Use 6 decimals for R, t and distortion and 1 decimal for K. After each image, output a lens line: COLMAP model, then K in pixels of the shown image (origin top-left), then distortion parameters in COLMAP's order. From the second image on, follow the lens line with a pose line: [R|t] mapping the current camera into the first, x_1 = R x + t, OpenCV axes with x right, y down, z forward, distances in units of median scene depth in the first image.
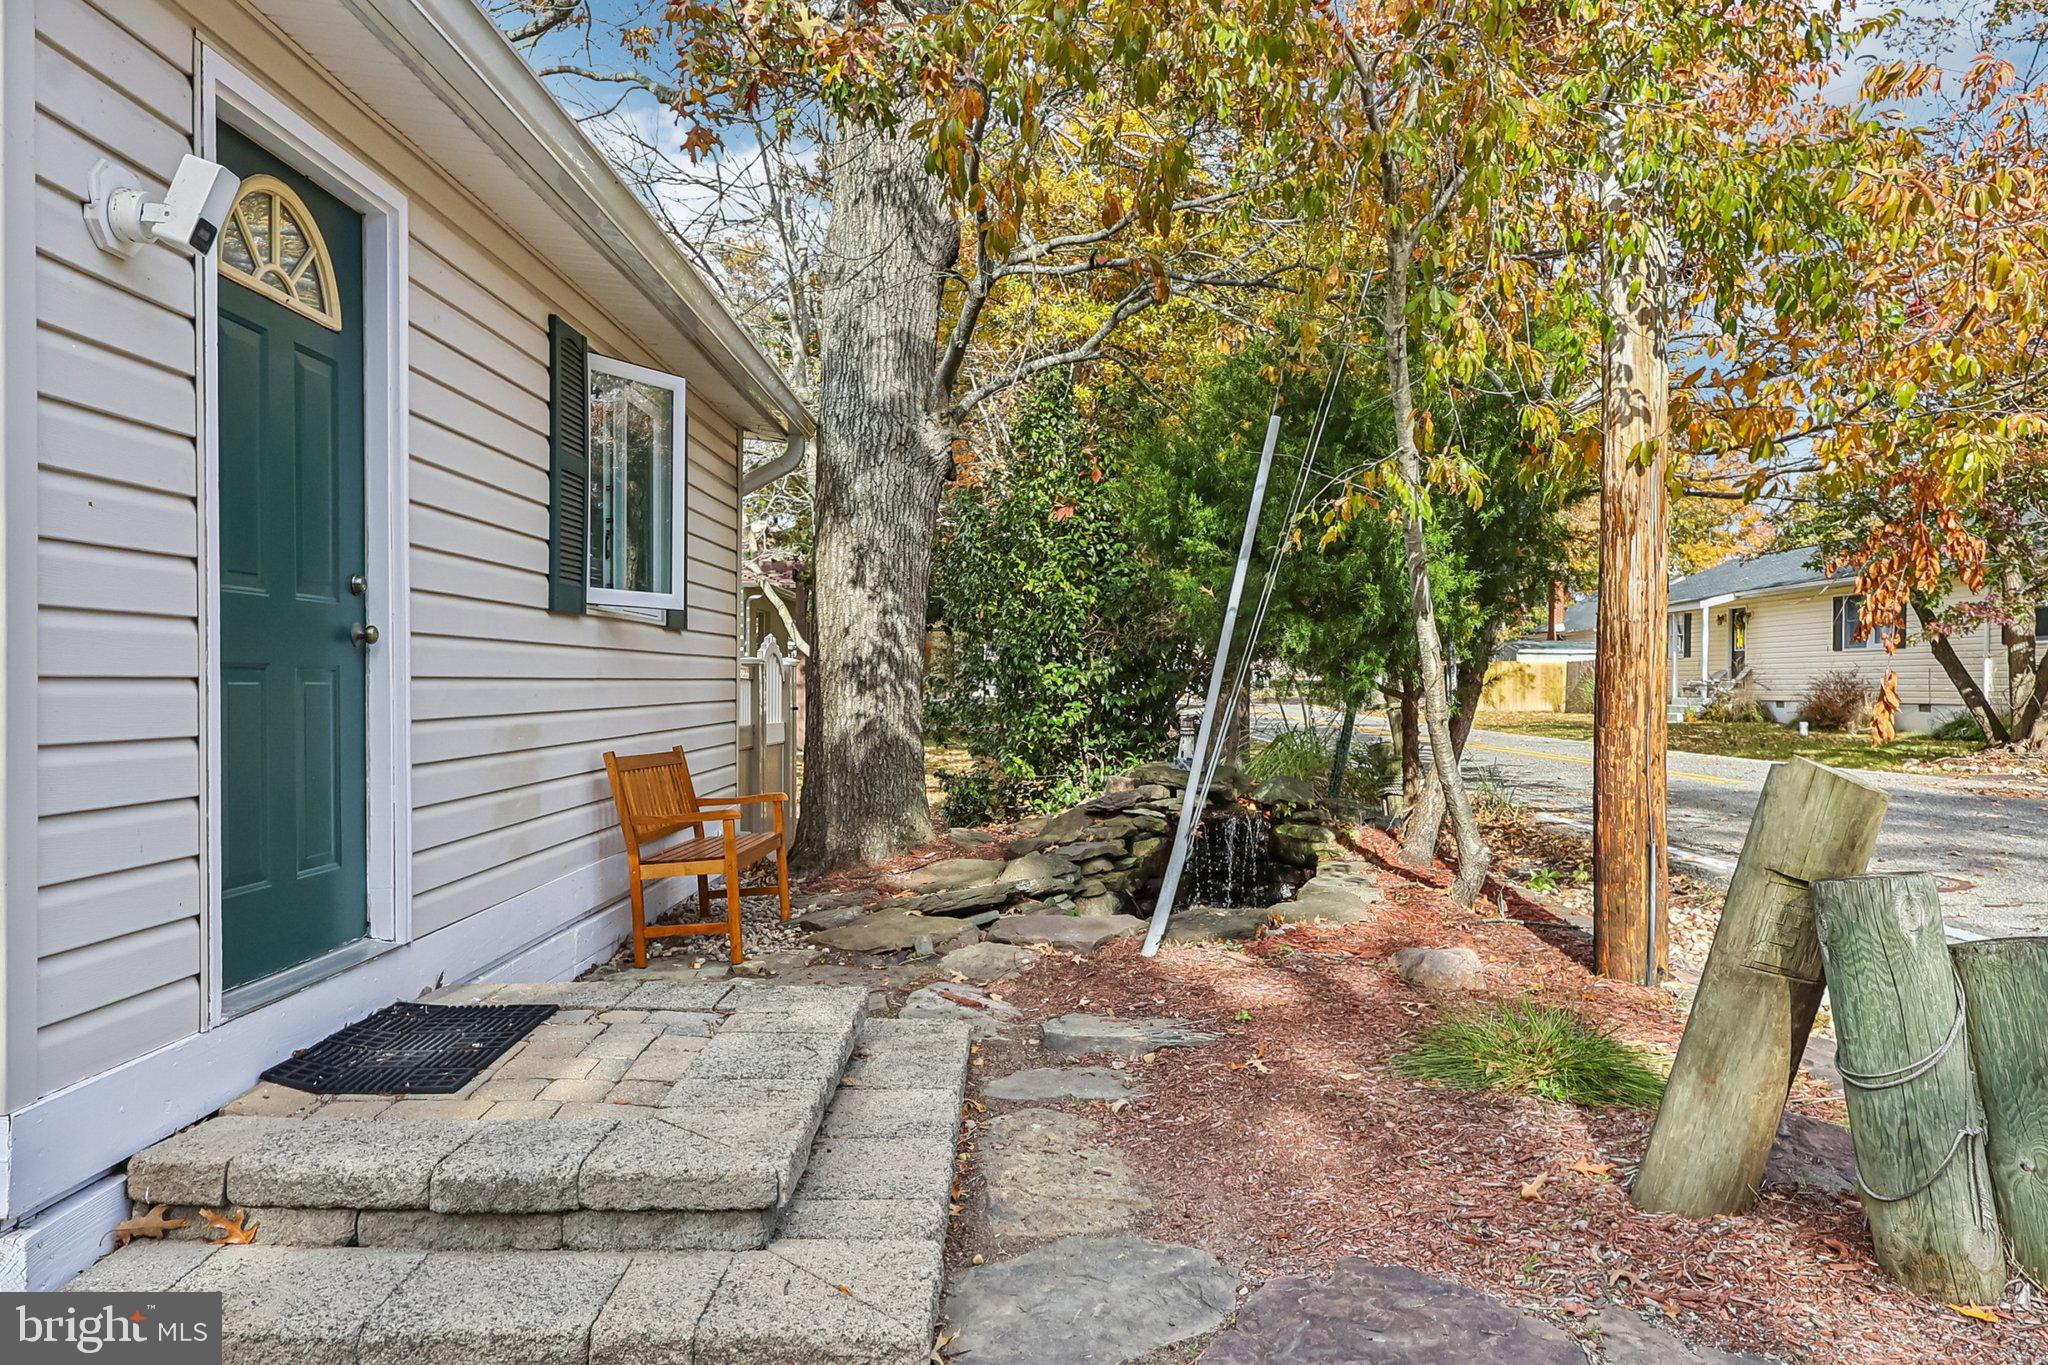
lens RADIAL K [[1456.6, 0, 1026.4], [0, 1456.6, 722.6], [0, 0, 1]] dist [-0.000788, -0.001187]
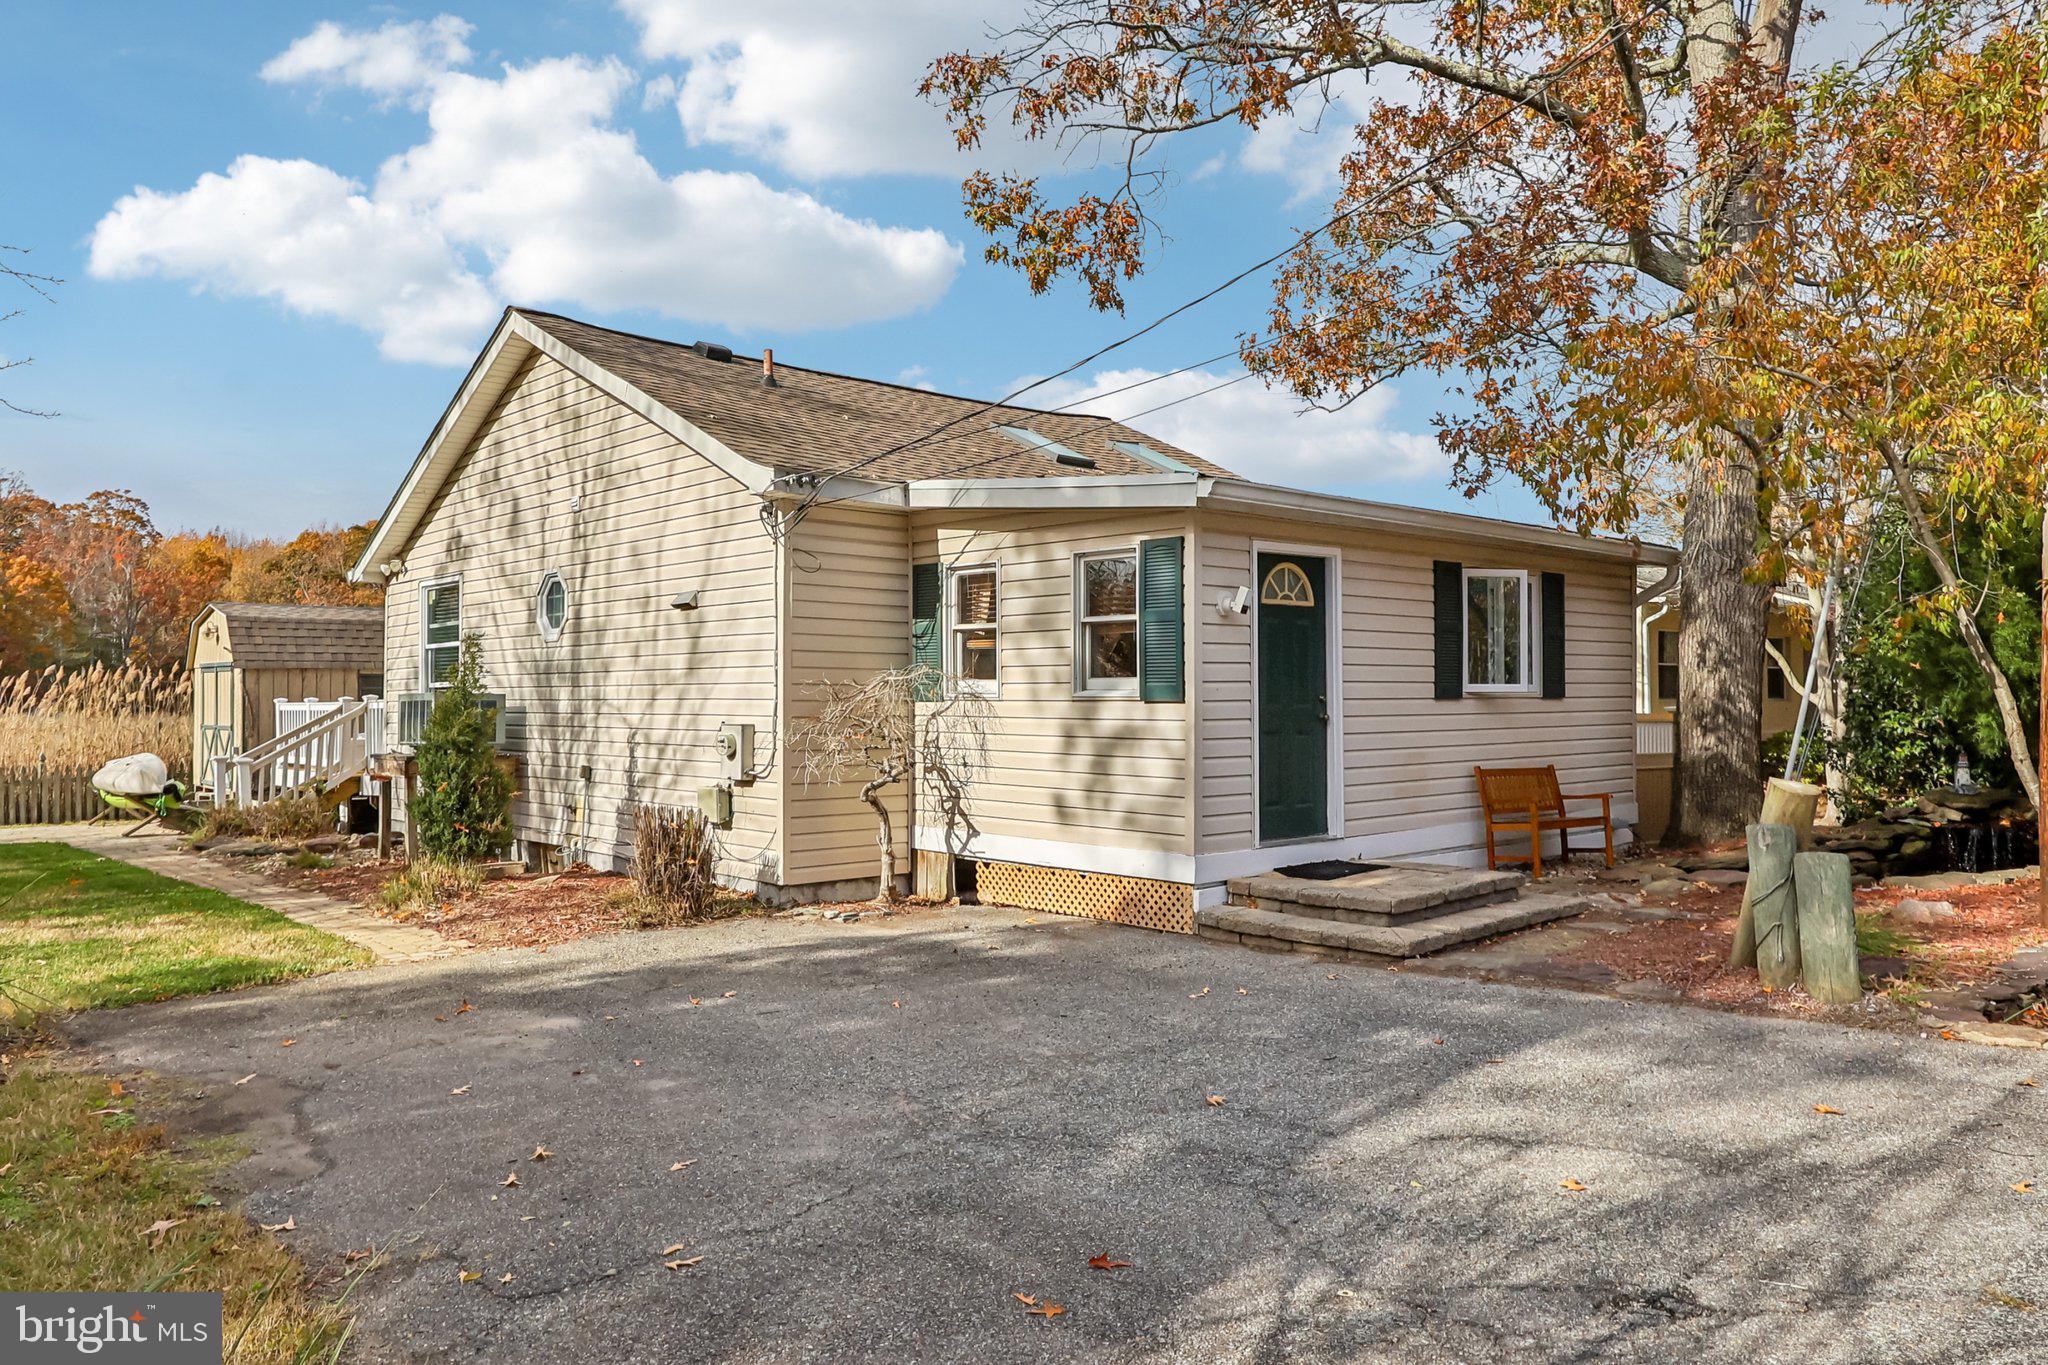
lens RADIAL K [[1419.8, 0, 1024.0], [0, 1419.8, 682.5], [0, 0, 1]] dist [-0.005850, -0.000695]
pose [[0.673403, -0.021443, -0.738964, 0.801448], [-0.010996, 0.999178, -0.039015, -0.013752], [0.739193, 0.034398, 0.672614, -0.839564]]
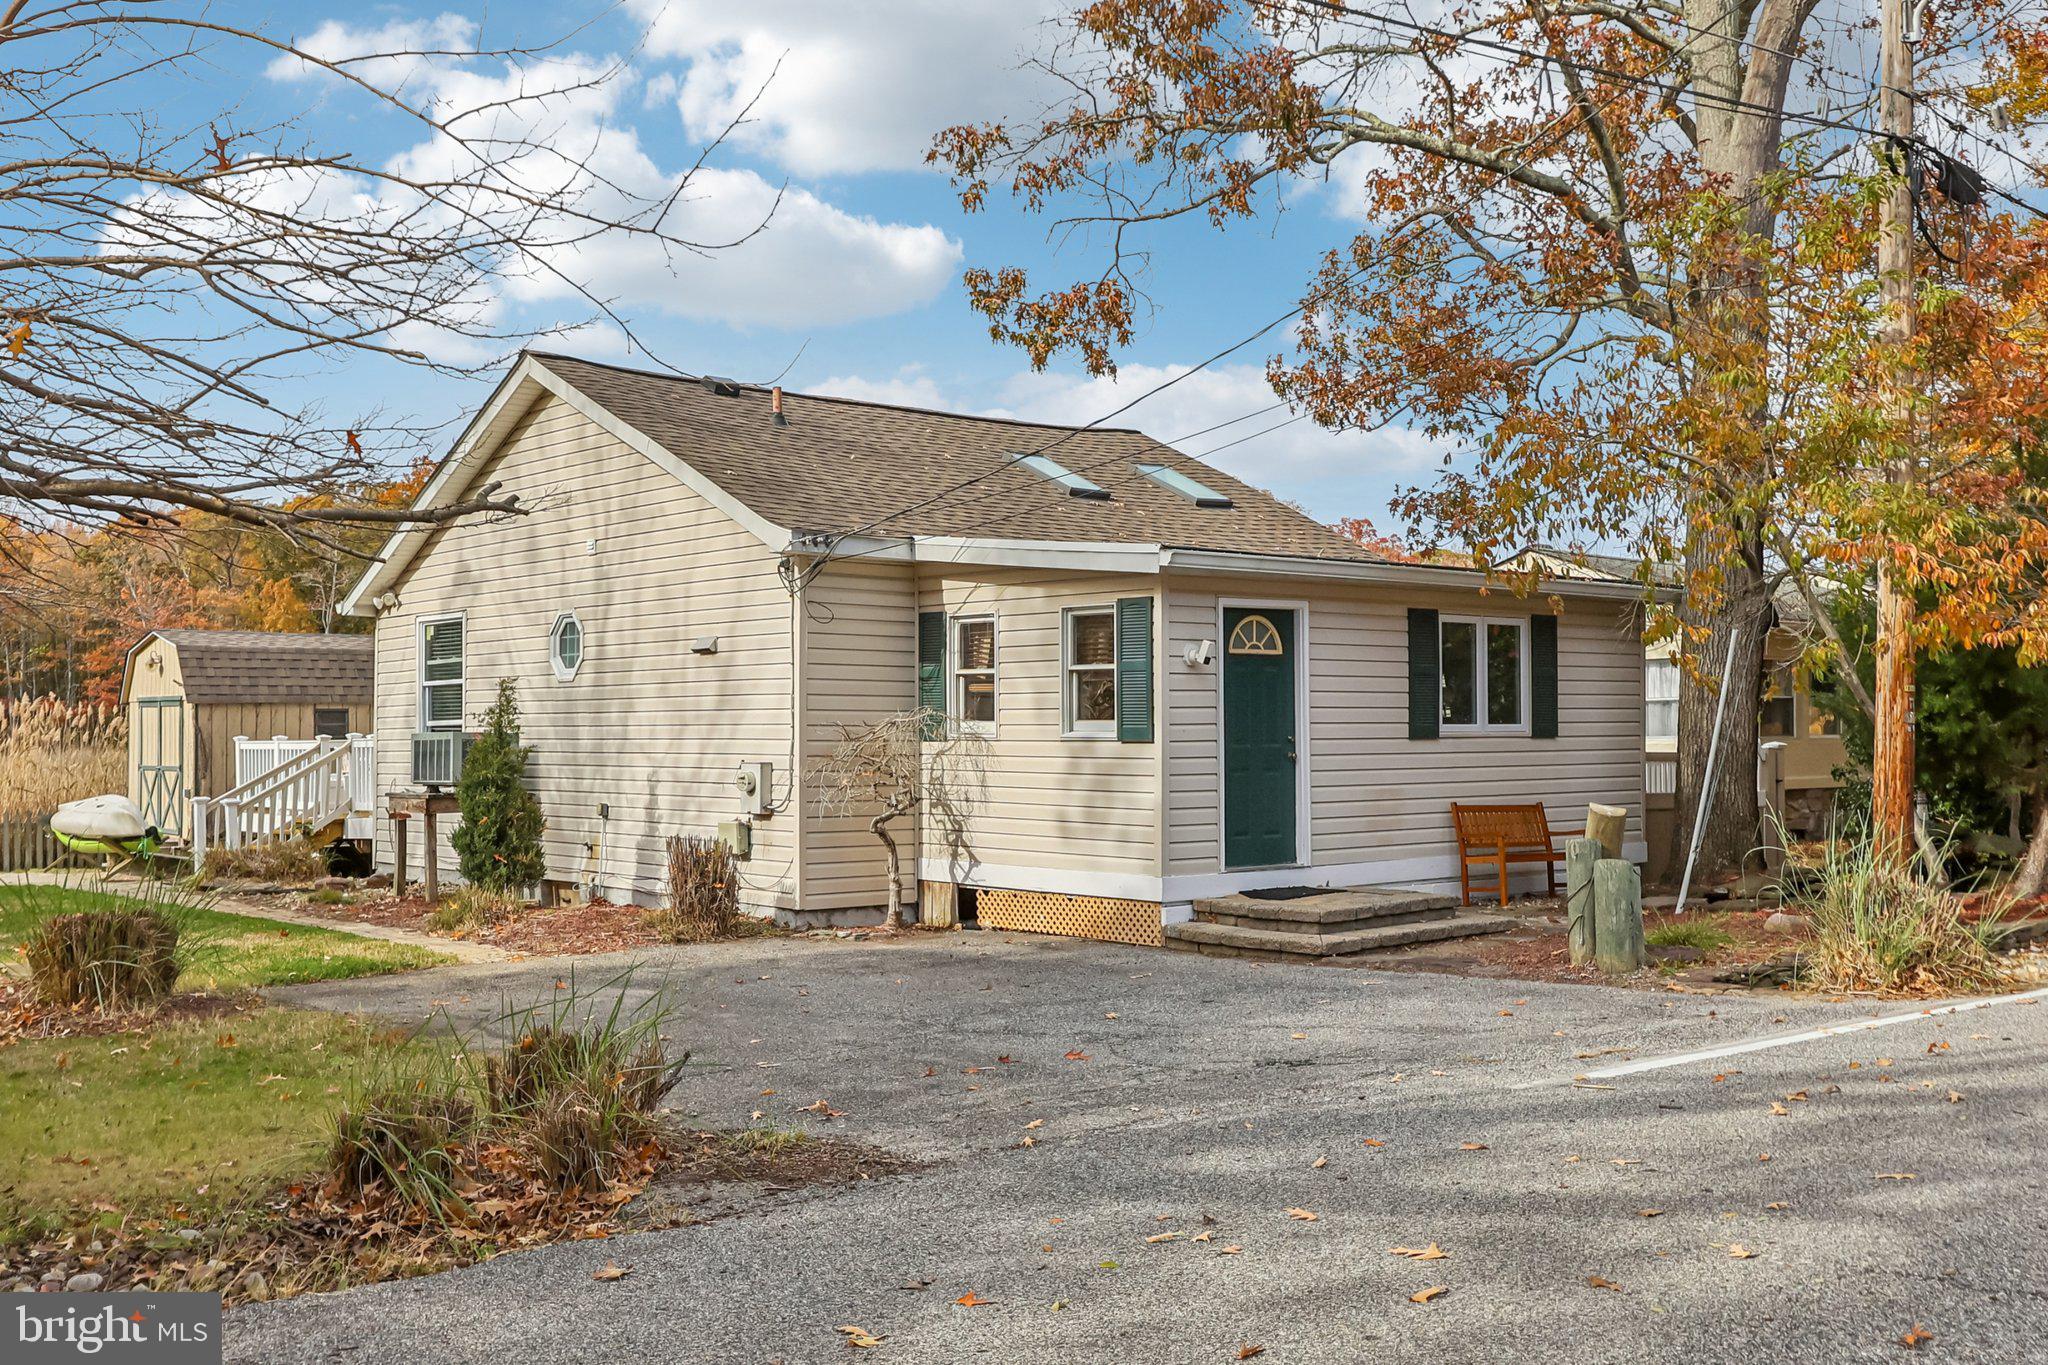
lens RADIAL K [[1970.5, 0, 1024.0], [0, 1970.5, 682.5], [0, 0, 1]] dist [0.004175, -0.003989]
pose [[0.645673, -0.032549, -0.762920, 1.623192], [-0.011088, 0.998586, -0.051987, 0.001743], [0.763534, 0.042026, 0.644399, -1.430771]]
